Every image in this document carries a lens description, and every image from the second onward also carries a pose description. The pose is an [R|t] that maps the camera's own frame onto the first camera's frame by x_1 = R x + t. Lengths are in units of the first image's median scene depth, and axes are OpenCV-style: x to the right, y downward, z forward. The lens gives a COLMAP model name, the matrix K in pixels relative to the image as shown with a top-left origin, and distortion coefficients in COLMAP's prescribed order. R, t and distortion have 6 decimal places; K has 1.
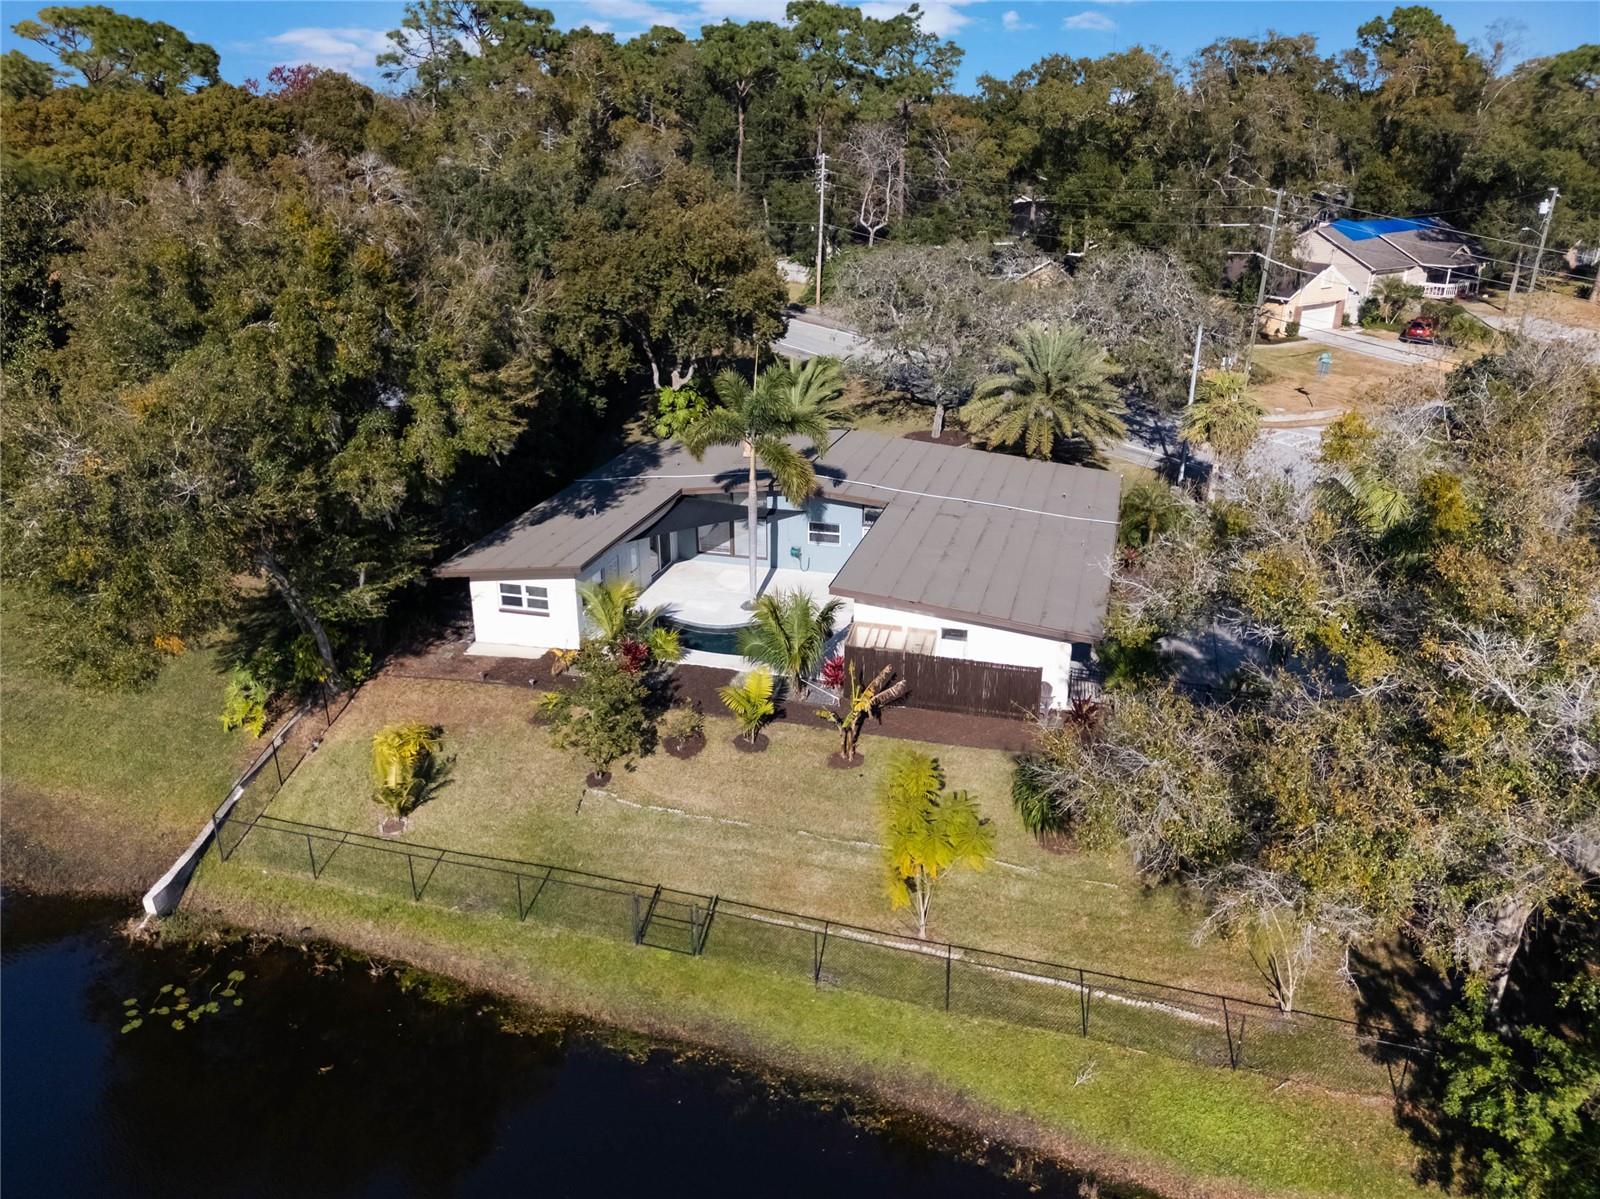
lens RADIAL K [[1148.8, 0, 780.2], [0, 1148.8, 600.0], [0, 0, 1]] dist [0.062859, -0.054988]
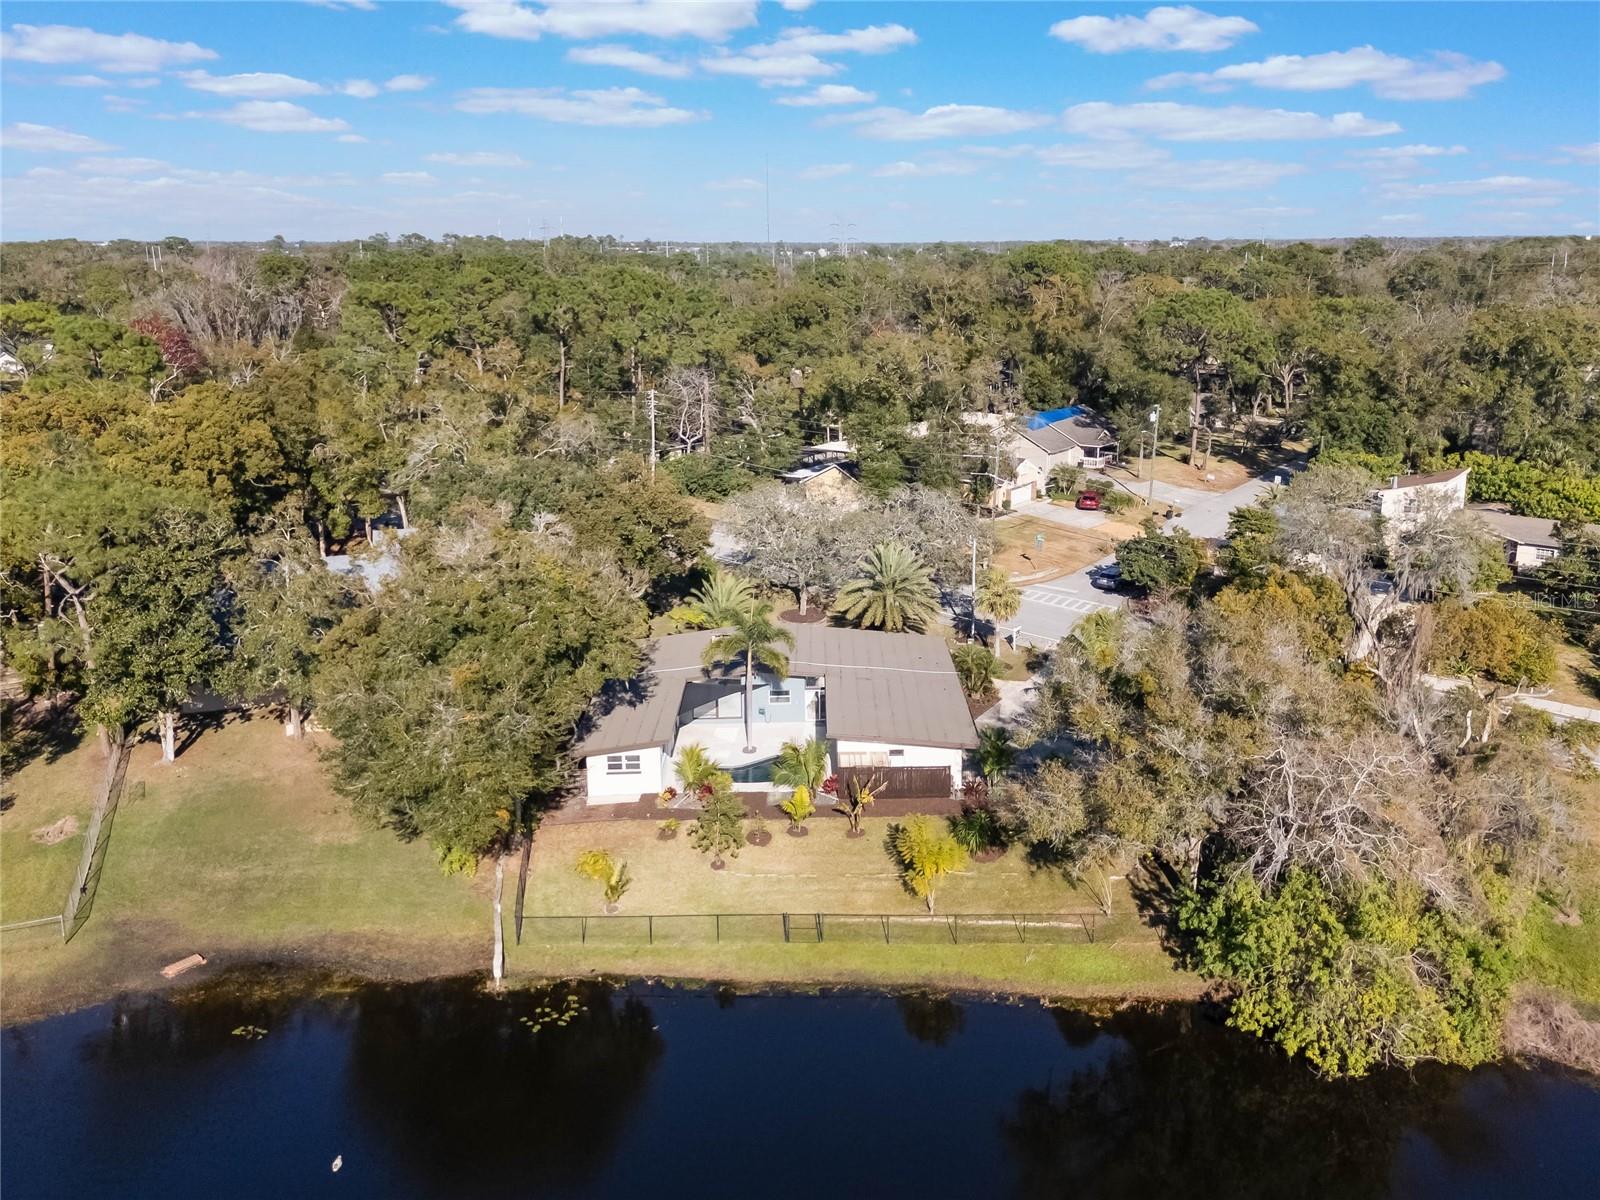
lens RADIAL K [[1226.9, 0, 806.1], [0, 1226.9, 576.3], [0, 0, 1]] dist [0.107216, -0.170184]
pose [[0.957319, -0.082007, 0.277156, -0.486540], [0.113867, 0.988363, -0.100862, -0.063817], [-0.265660, 0.128116, 0.955516, -0.792261]]
